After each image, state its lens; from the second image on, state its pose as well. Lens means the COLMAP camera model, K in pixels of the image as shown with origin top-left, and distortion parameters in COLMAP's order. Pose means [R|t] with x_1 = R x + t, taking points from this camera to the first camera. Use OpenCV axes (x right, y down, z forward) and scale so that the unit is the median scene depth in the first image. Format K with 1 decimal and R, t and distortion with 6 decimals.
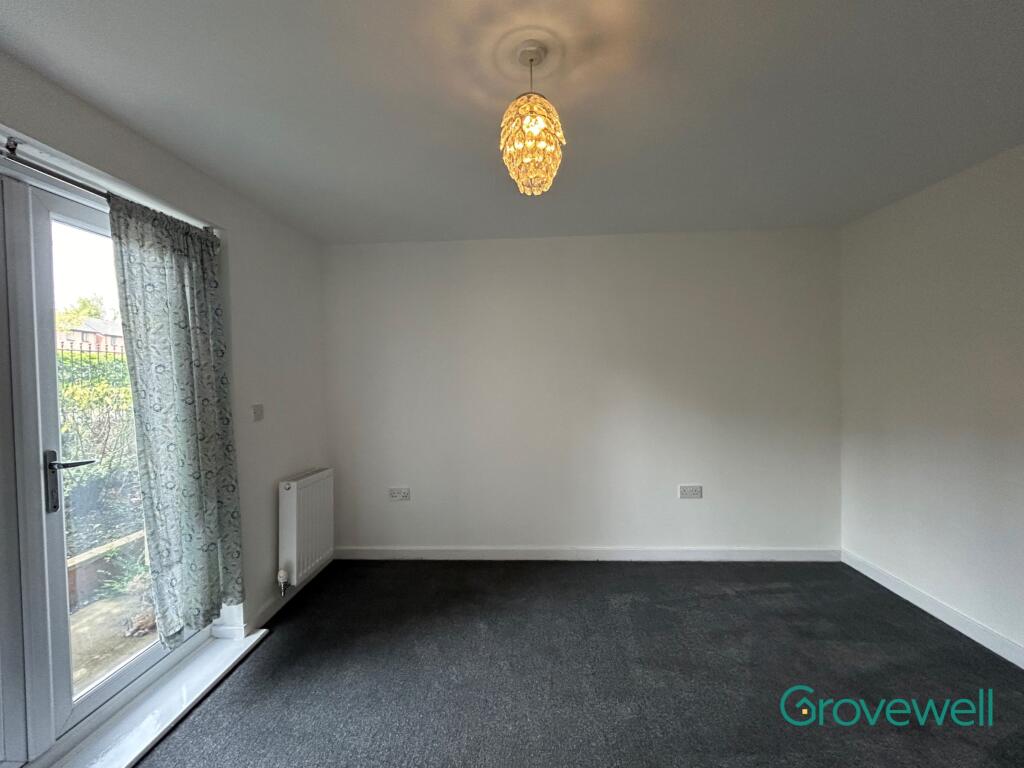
lens RADIAL K [[414.1, 0, 512.2], [0, 414.1, 382.0], [0, 0, 1]] dist [-0.003574, -0.000362]
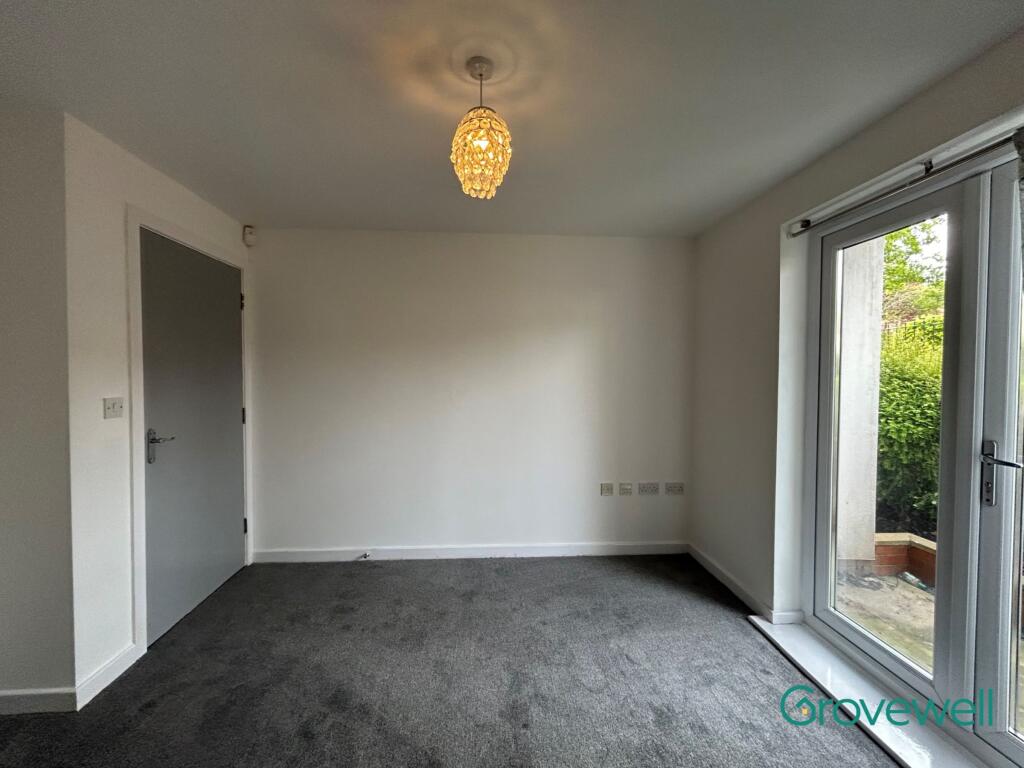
lens RADIAL K [[414.1, 0, 512.2], [0, 414.1, 382.0], [0, 0, 1]] dist [-0.003574, -0.000362]
pose [[-0.993008, 0.017345, -0.116767, 0.076397], [0.011975, 0.998845, 0.046542, -0.022375], [0.117440, 0.044818, -0.992068, 1.504658]]
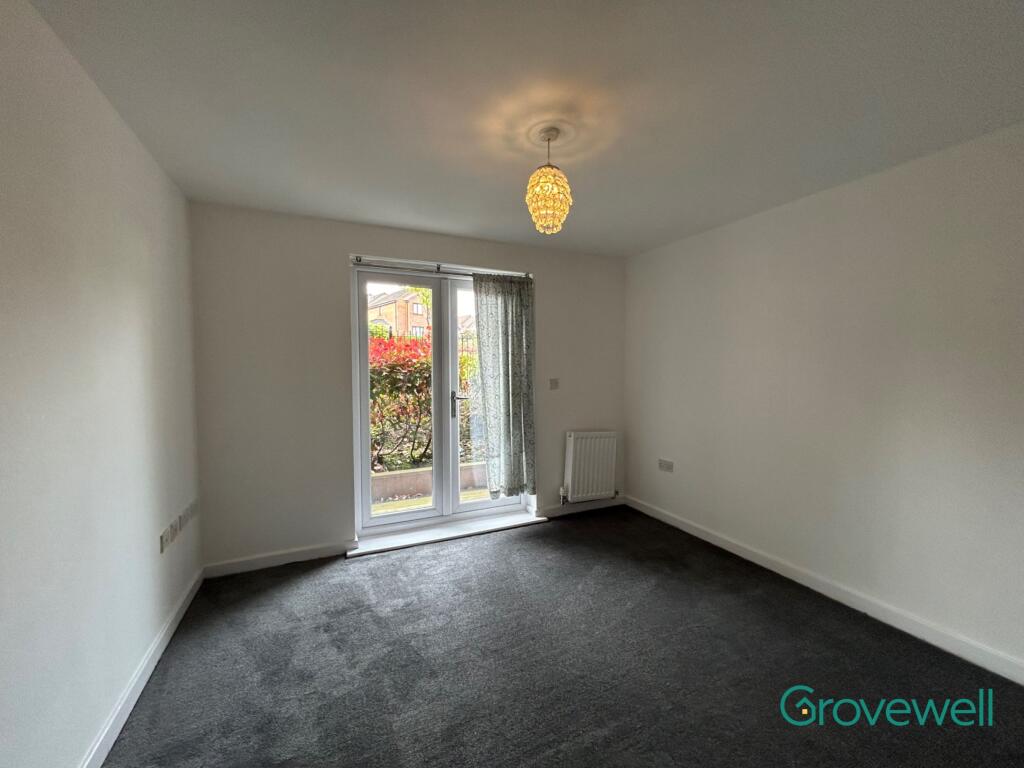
lens RADIAL K [[414.1, 0, 512.2], [0, 414.1, 382.0], [0, 0, 1]] dist [-0.003574, -0.000362]
pose [[0.468517, 0.053117, -0.881856, 0.921820], [-0.025395, 0.998588, 0.046657, -0.003370], [0.883090, 0.000535, 0.469204, 0.155628]]
